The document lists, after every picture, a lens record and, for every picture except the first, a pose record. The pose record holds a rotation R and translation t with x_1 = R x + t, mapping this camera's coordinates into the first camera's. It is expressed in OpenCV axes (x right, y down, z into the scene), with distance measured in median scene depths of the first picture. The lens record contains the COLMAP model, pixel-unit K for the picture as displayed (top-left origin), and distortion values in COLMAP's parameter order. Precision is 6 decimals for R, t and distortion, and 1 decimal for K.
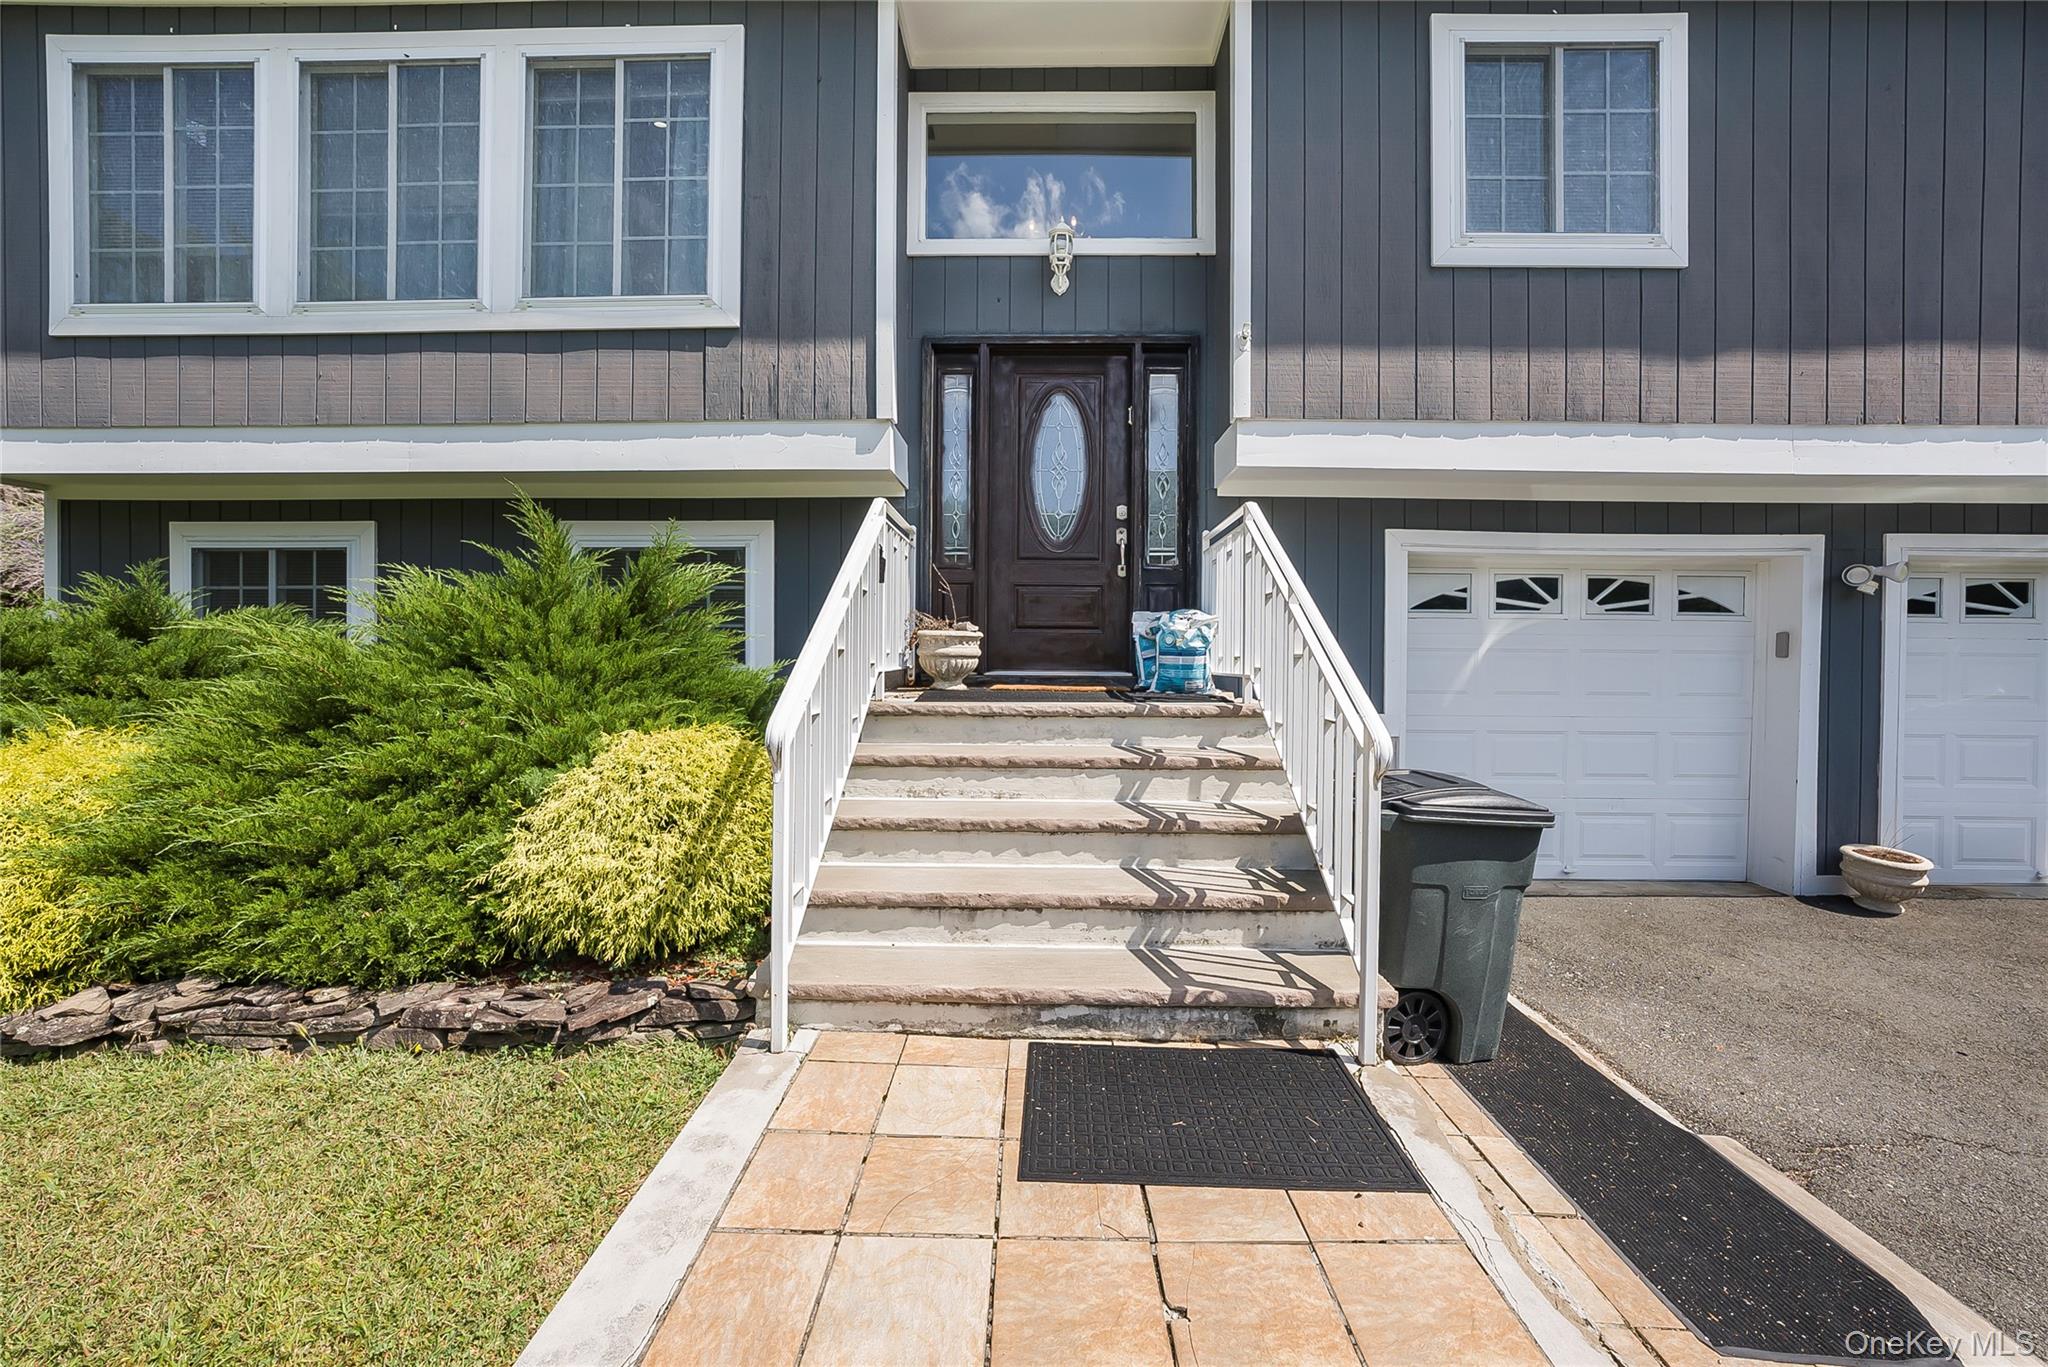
lens RADIAL K [[778.4, 0, 1019.5], [0, 778.4, 647.5], [0, 0, 1]] dist [-0.039349, 0.011379]
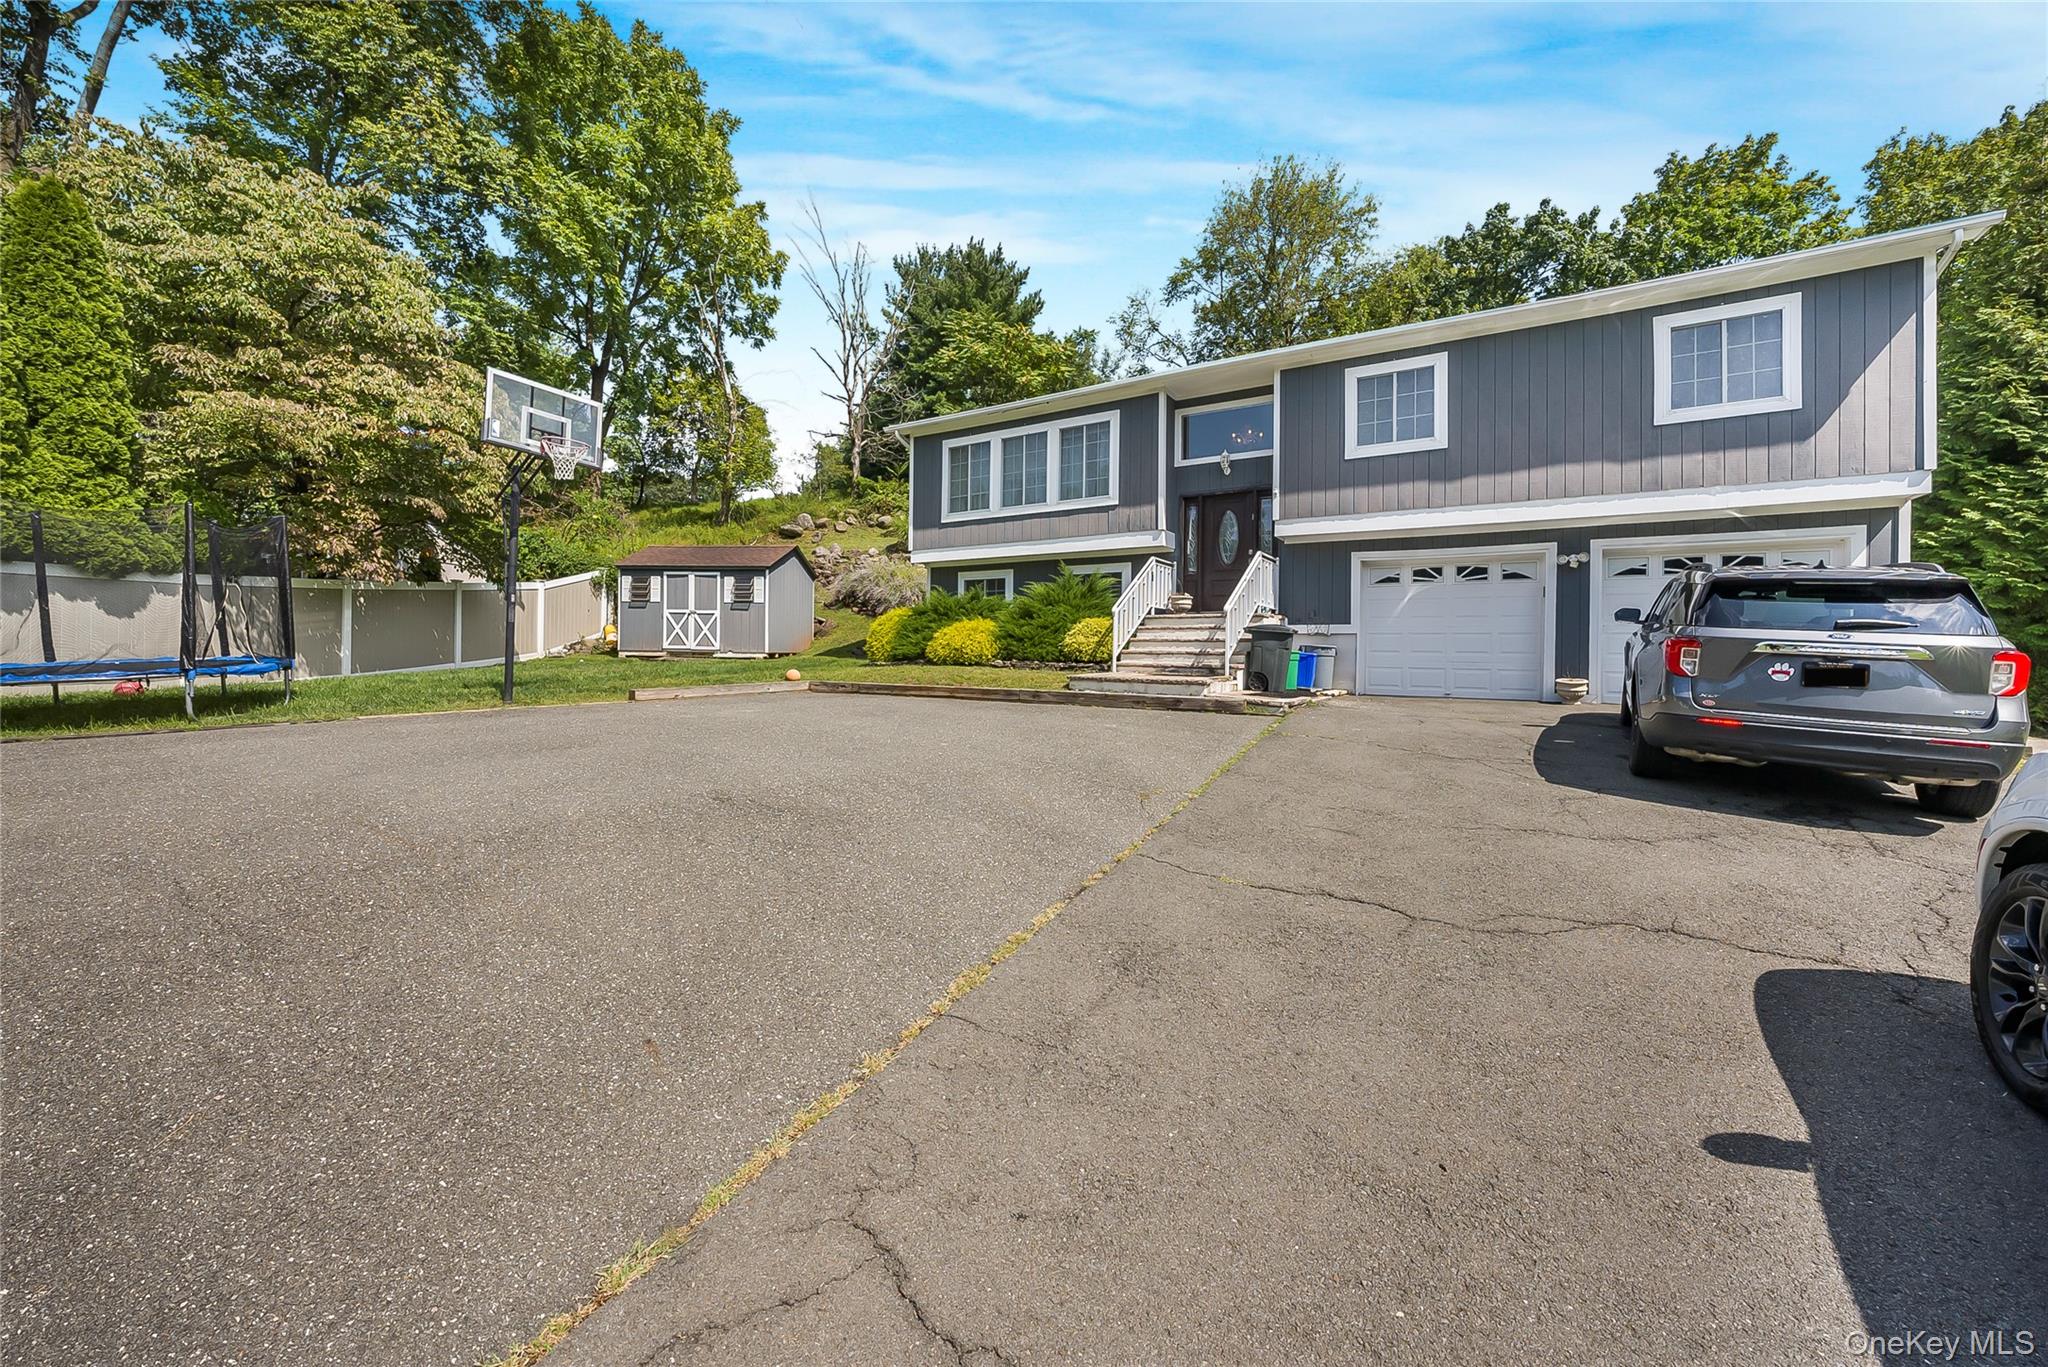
lens RADIAL K [[769.3, 0, 1032.8], [0, 769.3, 685.2], [0, 0, 1]] dist [-0.023169, 0.007426]
pose [[0.862997, 0.022655, -0.504701, 0.978450], [-0.004927, 0.999324, 0.036433, 0.230232], [0.505185, -0.028955, 0.862525, -2.000223]]
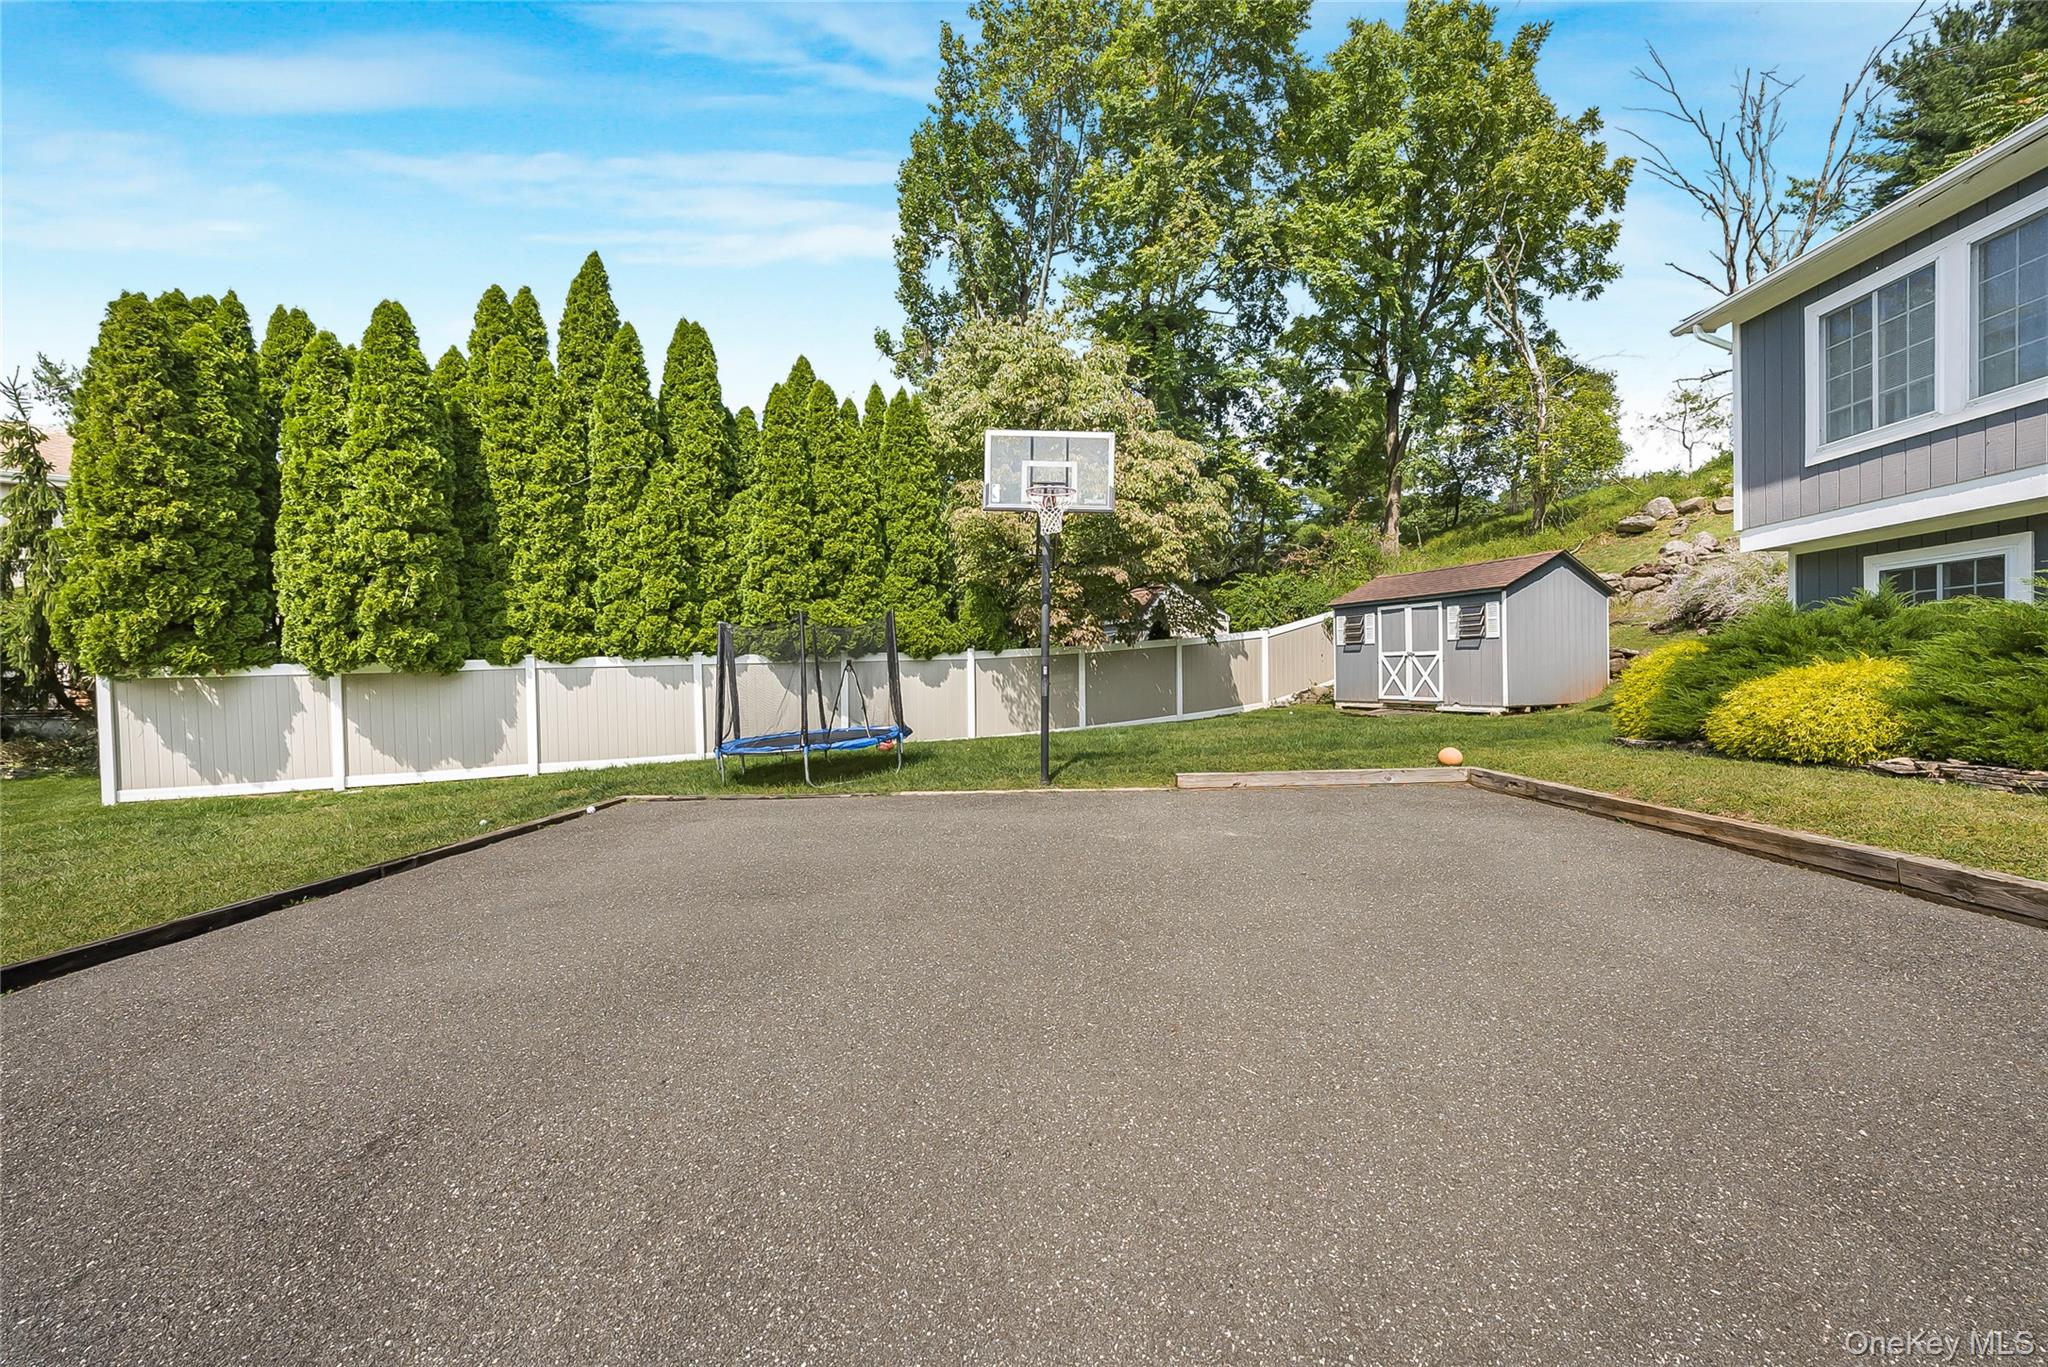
lens RADIAL K [[769.3, 0, 1032.8], [0, 769.3, 685.2], [0, 0, 1]] dist [-0.023169, 0.007426]
pose [[-0.018667, 0.001513, -0.999825, 0.625240], [0.008345, 0.999964, 0.001357, 0.108076], [0.999791, -0.008318, -0.018679, -0.890676]]
